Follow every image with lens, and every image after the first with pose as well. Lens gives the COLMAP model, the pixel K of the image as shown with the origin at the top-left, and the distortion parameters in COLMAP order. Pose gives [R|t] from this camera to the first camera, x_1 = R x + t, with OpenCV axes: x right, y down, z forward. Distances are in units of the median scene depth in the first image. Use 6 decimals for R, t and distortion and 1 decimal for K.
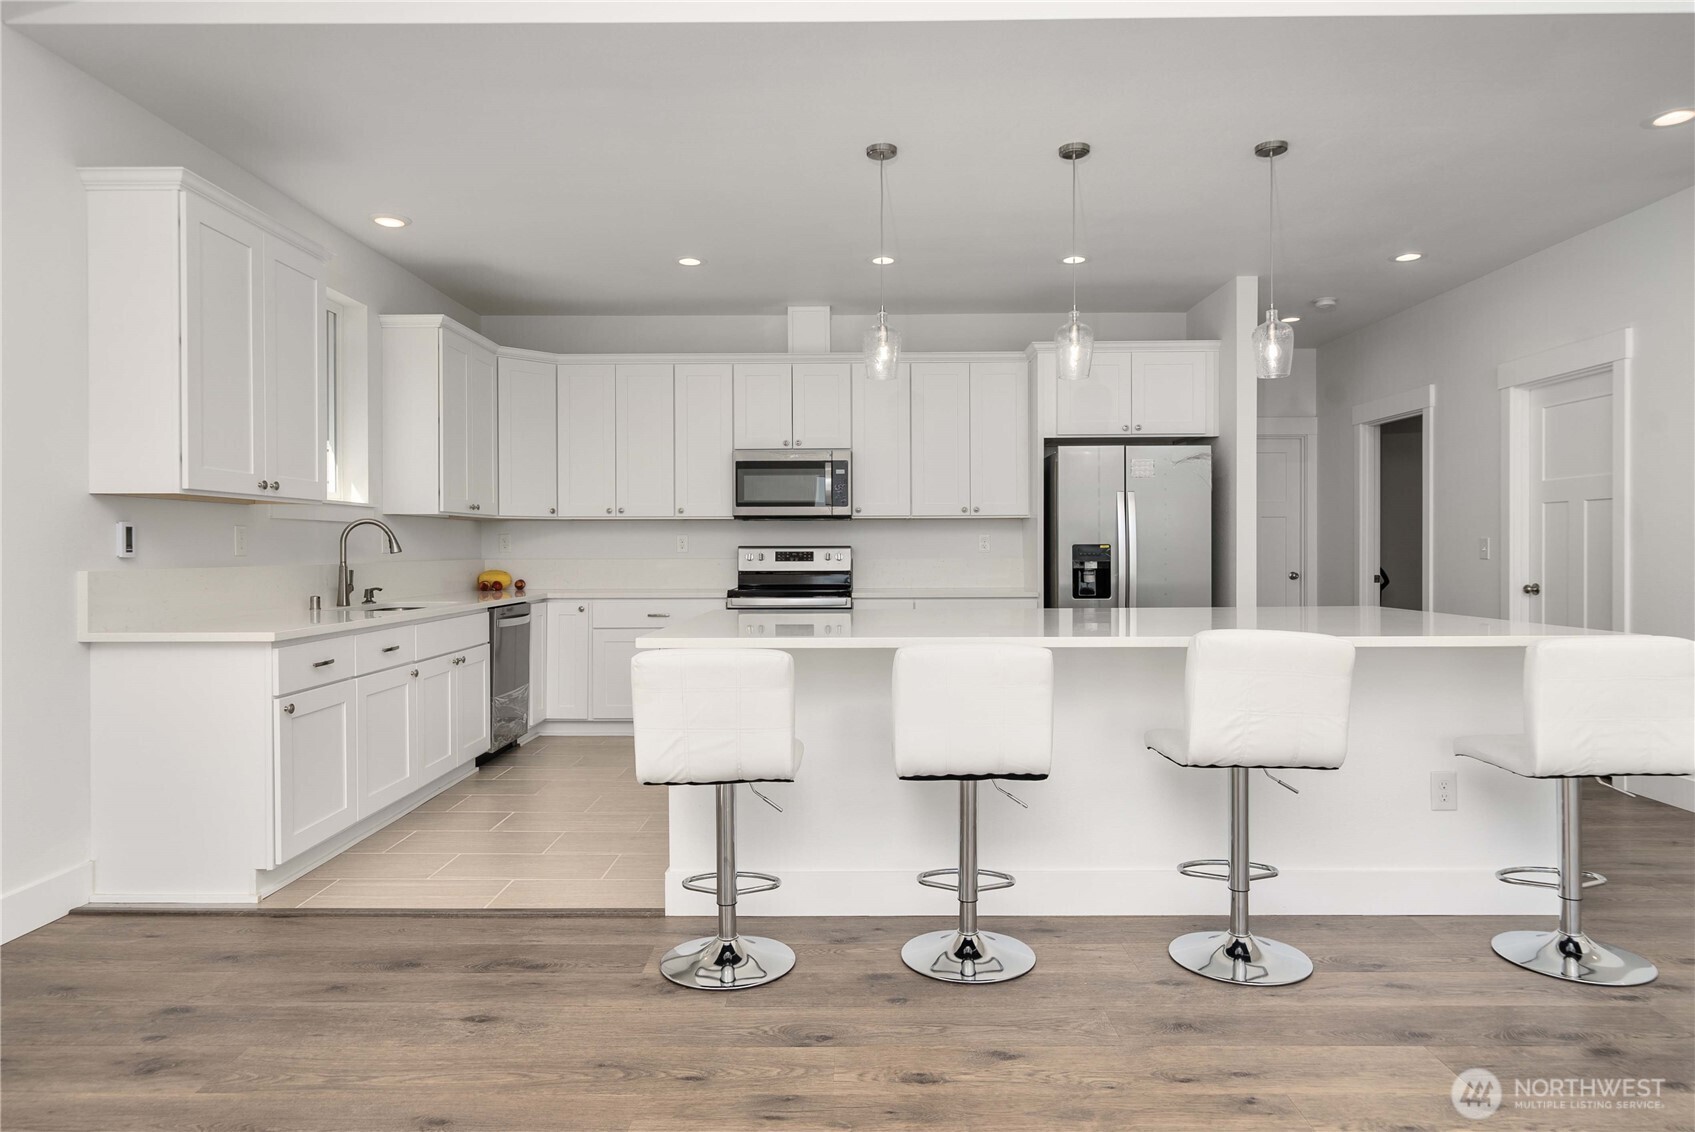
lens RADIAL K [[1030.6, 0, 846.3], [0, 1030.6, 555.8], [0, 0, 1]] dist [0.005321, 0.000716]
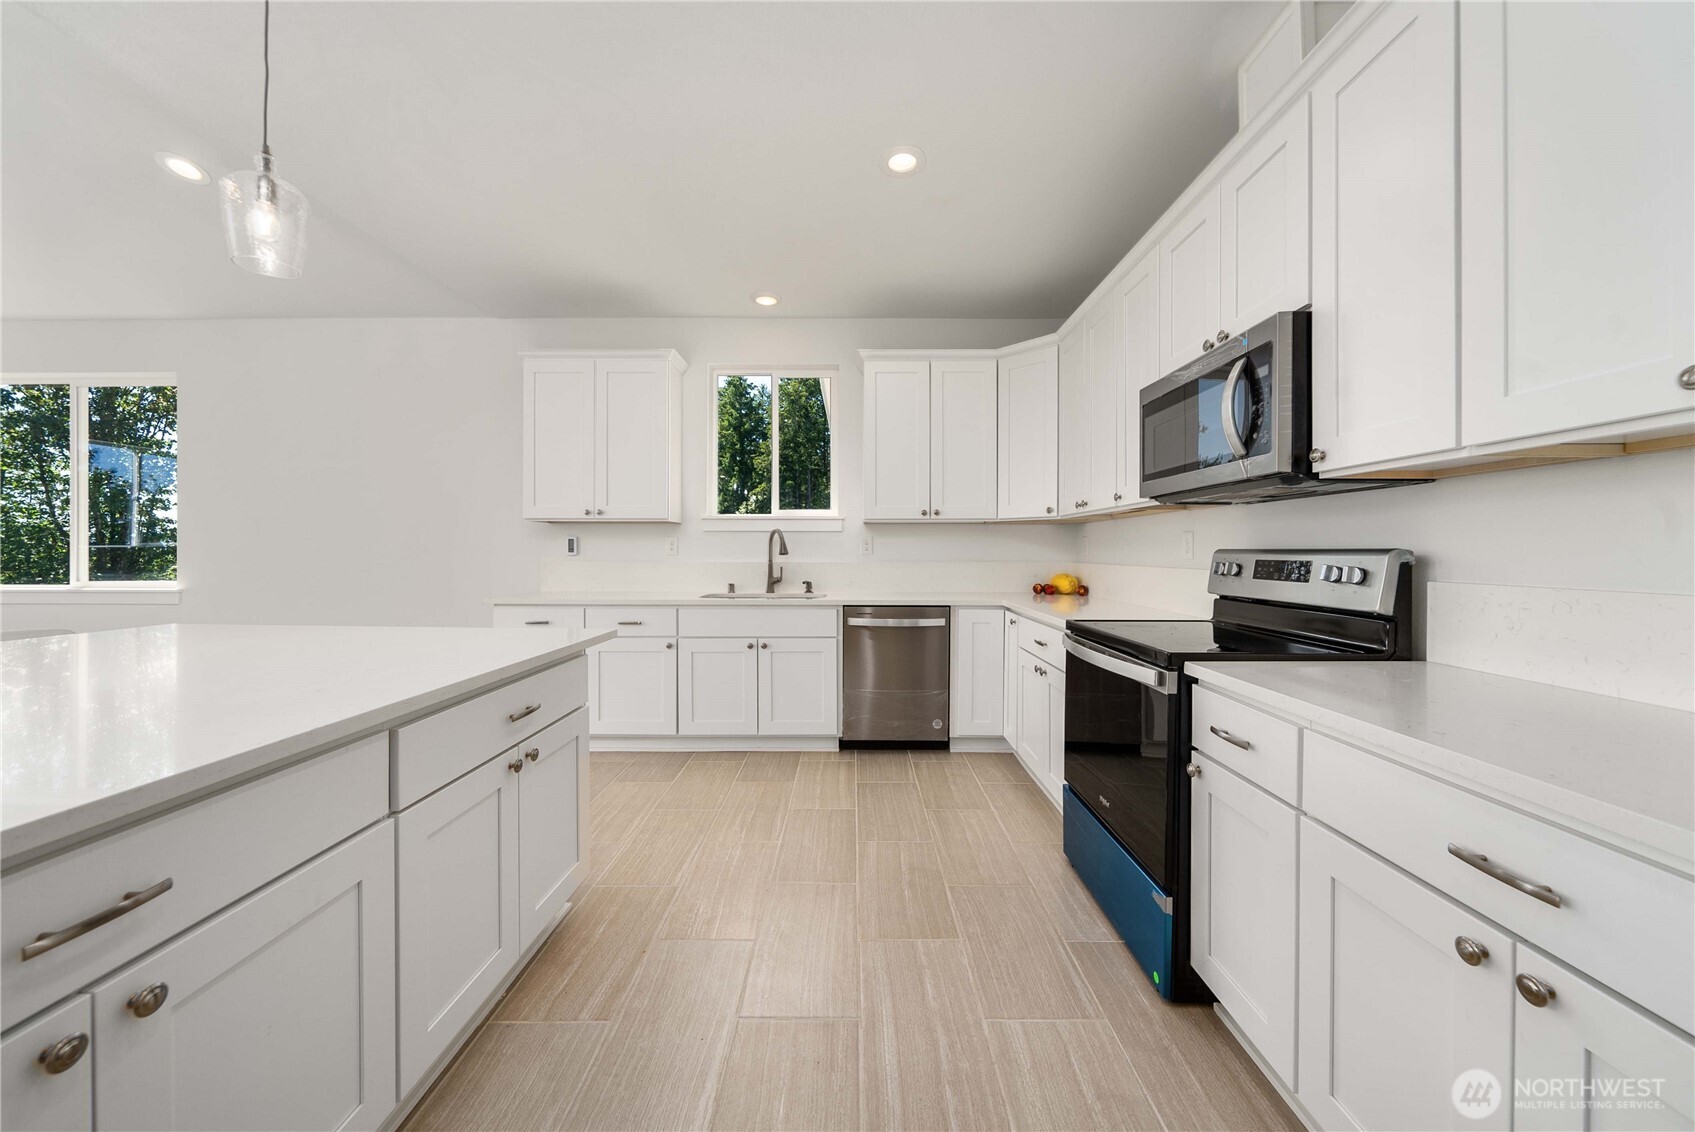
lens RADIAL K [[601.6, 0, 853.4], [0, 601.6, 554.1], [0, 0, 1]] dist [-0.000089, -0.000010]
pose [[0.003471, 0.008723, -0.999956, 0.247188], [-0.008635, 0.999925, 0.008693, -0.008393], [0.999957, 0.008605, 0.003546, 0.867434]]
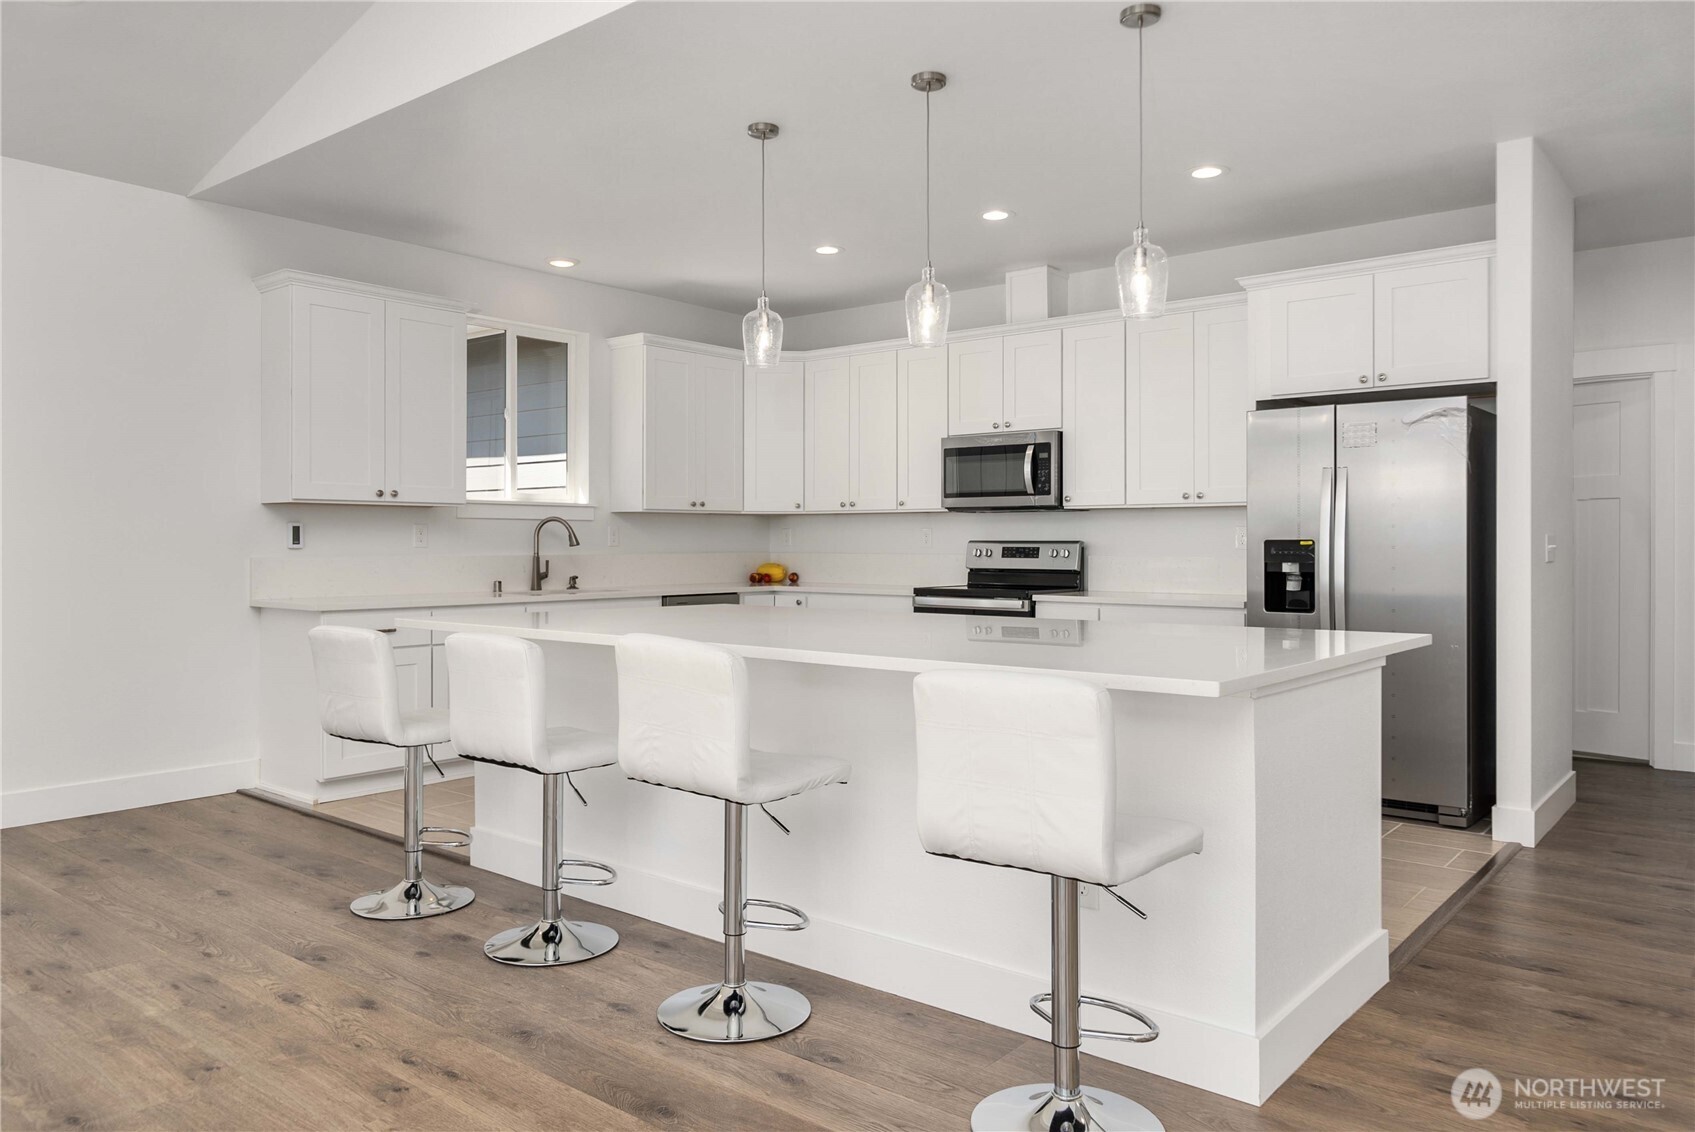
lens RADIAL K [[1178.2, 0, 842.2], [0, 1178.2, 536.5], [0, 0, 1]] dist [0.003500, 0.002089]
pose [[0.774795, 0.000789, -0.632212, 0.510013], [-0.008128, 0.999929, -0.008714, -0.003376], [0.632160, 0.011890, 0.774746, 0.128832]]
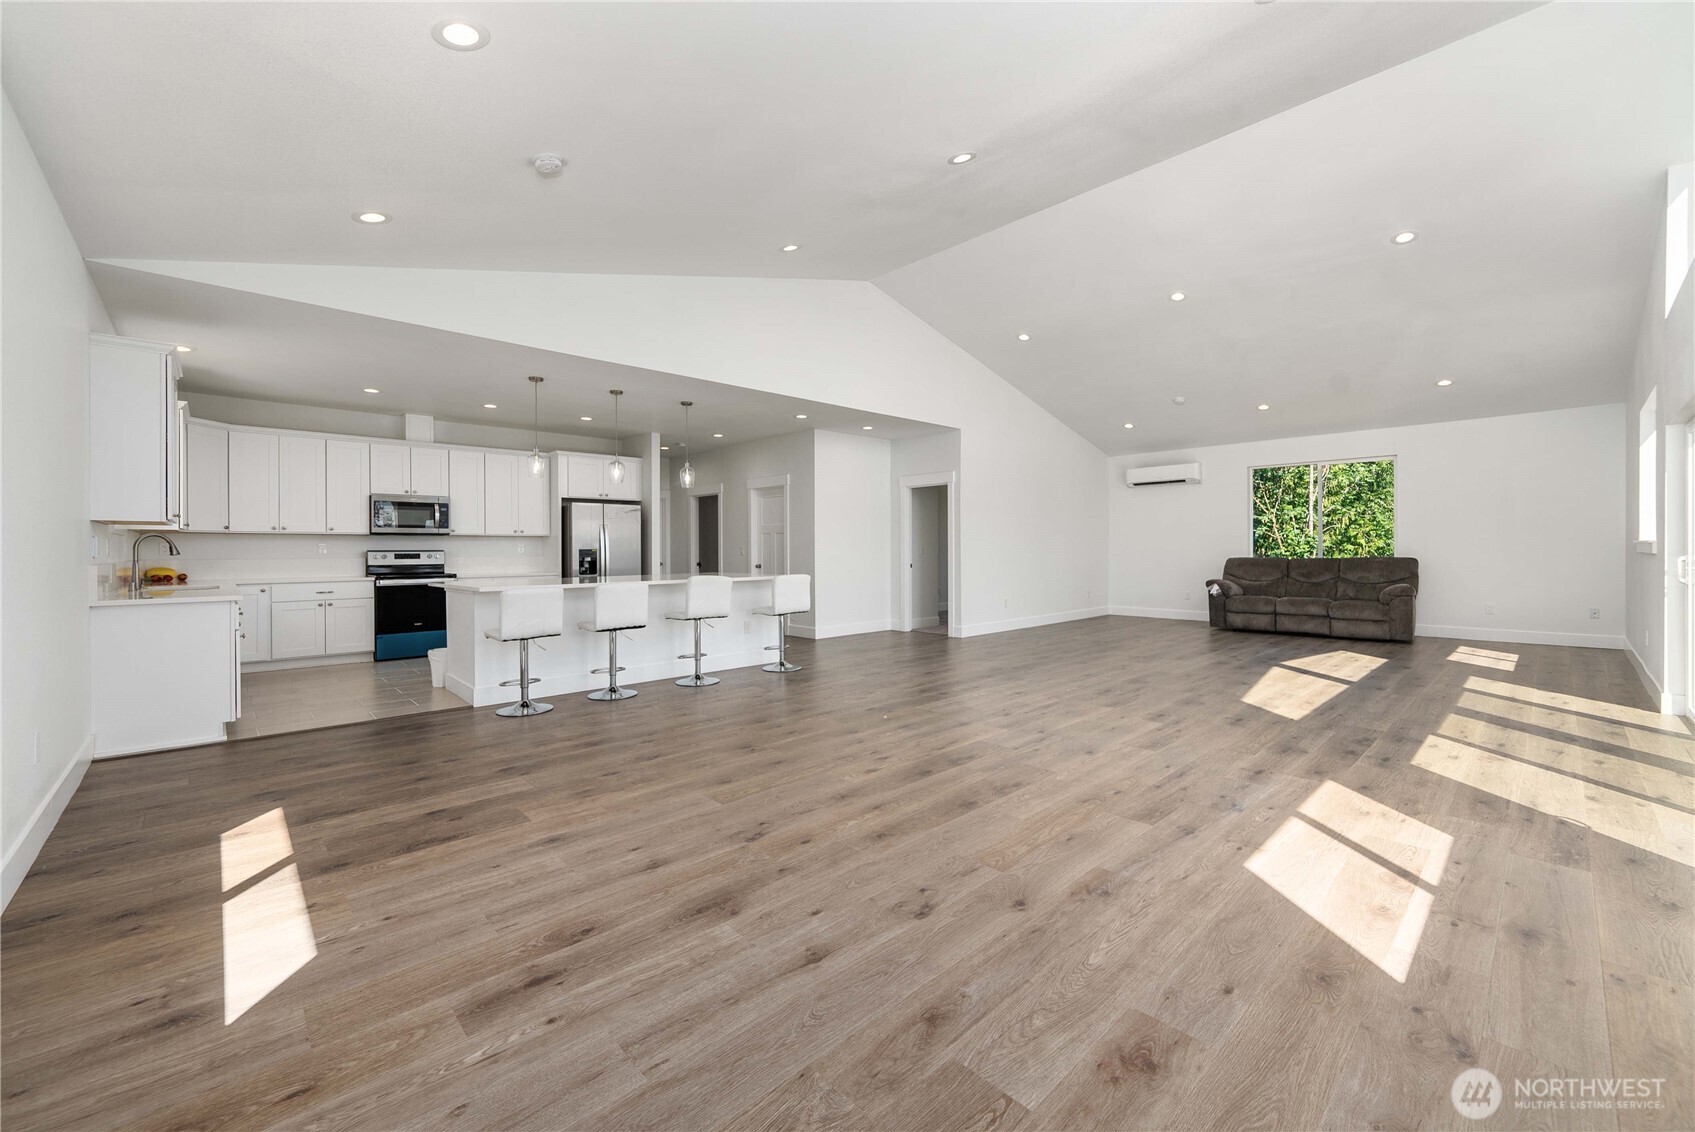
lens RADIAL K [[672.6, 0, 852.5], [0, 672.6, 552.0], [0, 0, 1]] dist [-0.000938, -0.000092]
pose [[0.720233, -0.003292, 0.693725, -0.321052], [0.007937, 0.999962, -0.003495, 0.003443], [-0.693687, 0.008023, 0.720232, -0.365708]]
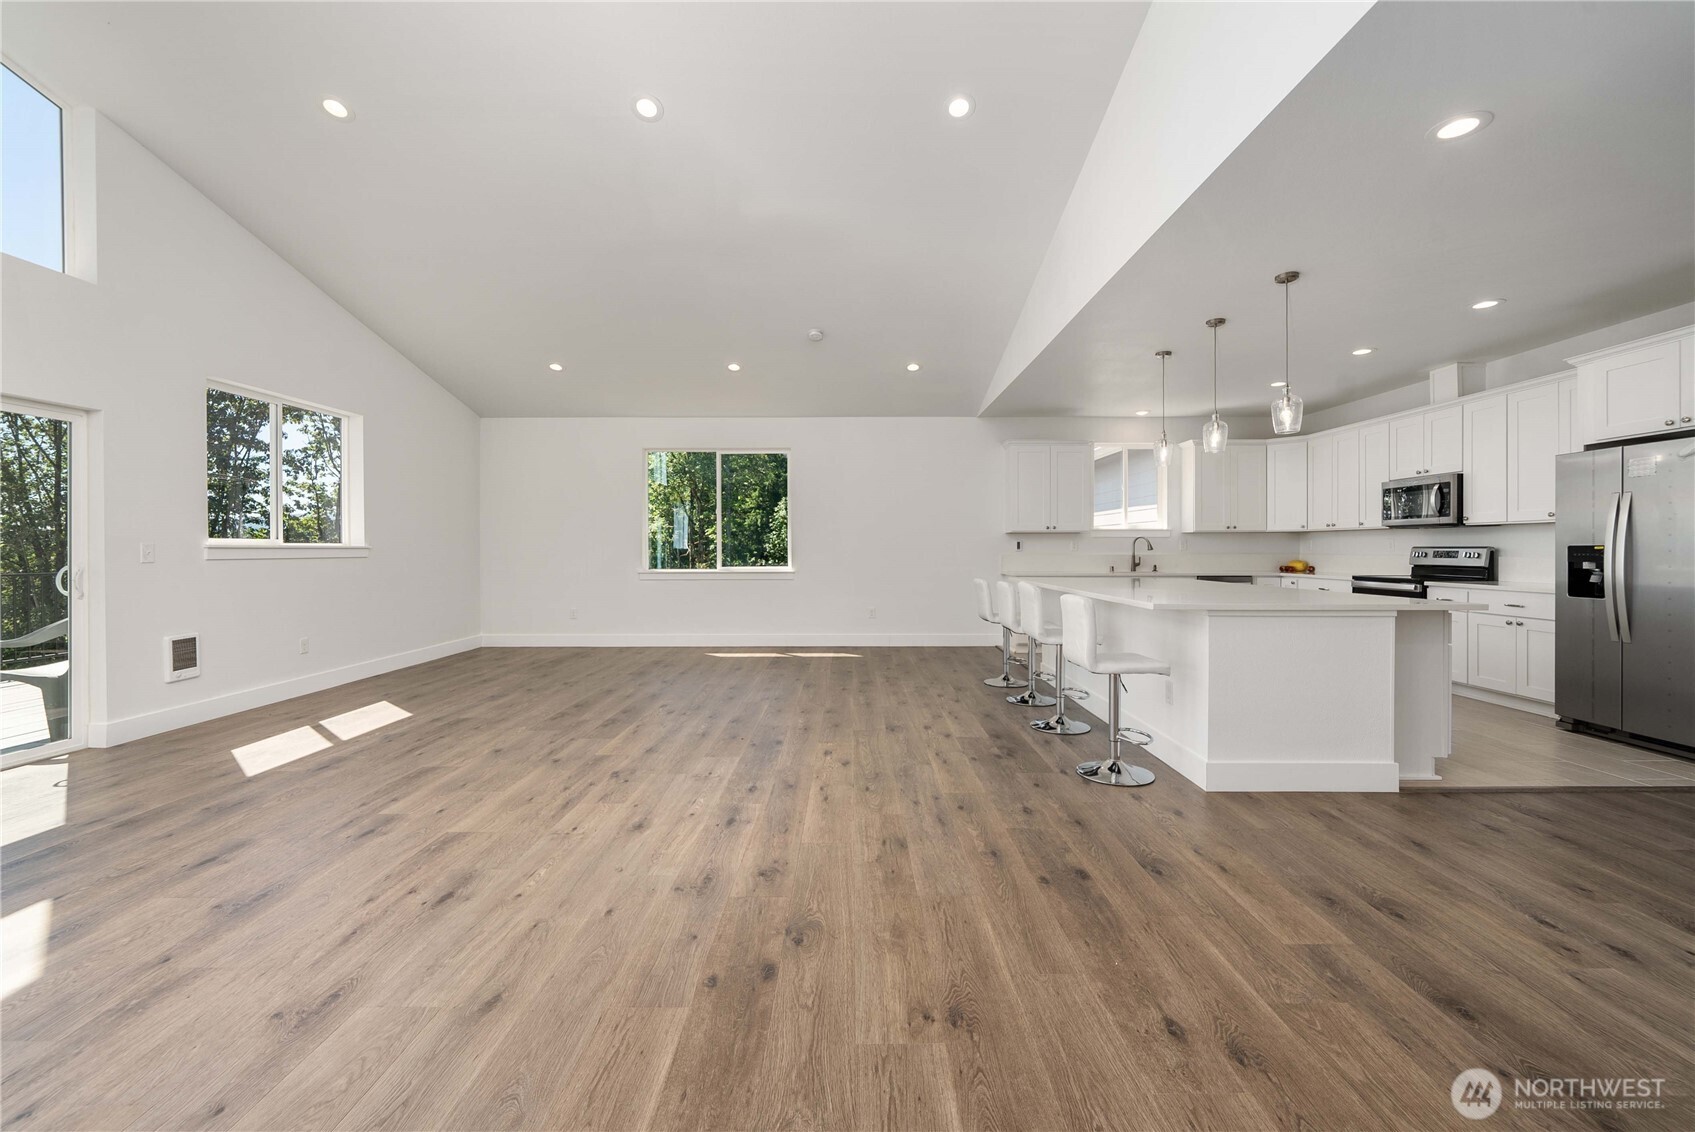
lens RADIAL K [[672.6, 0, 852.5], [0, 672.6, 552.0], [0, 0, 1]] dist [-0.000938, -0.000092]
pose [[0.005512, 0.008766, -0.999946, 0.883866], [-0.005738, 0.999945, 0.008734, -0.006173], [0.999968, 0.005690, 0.005562, 0.245850]]
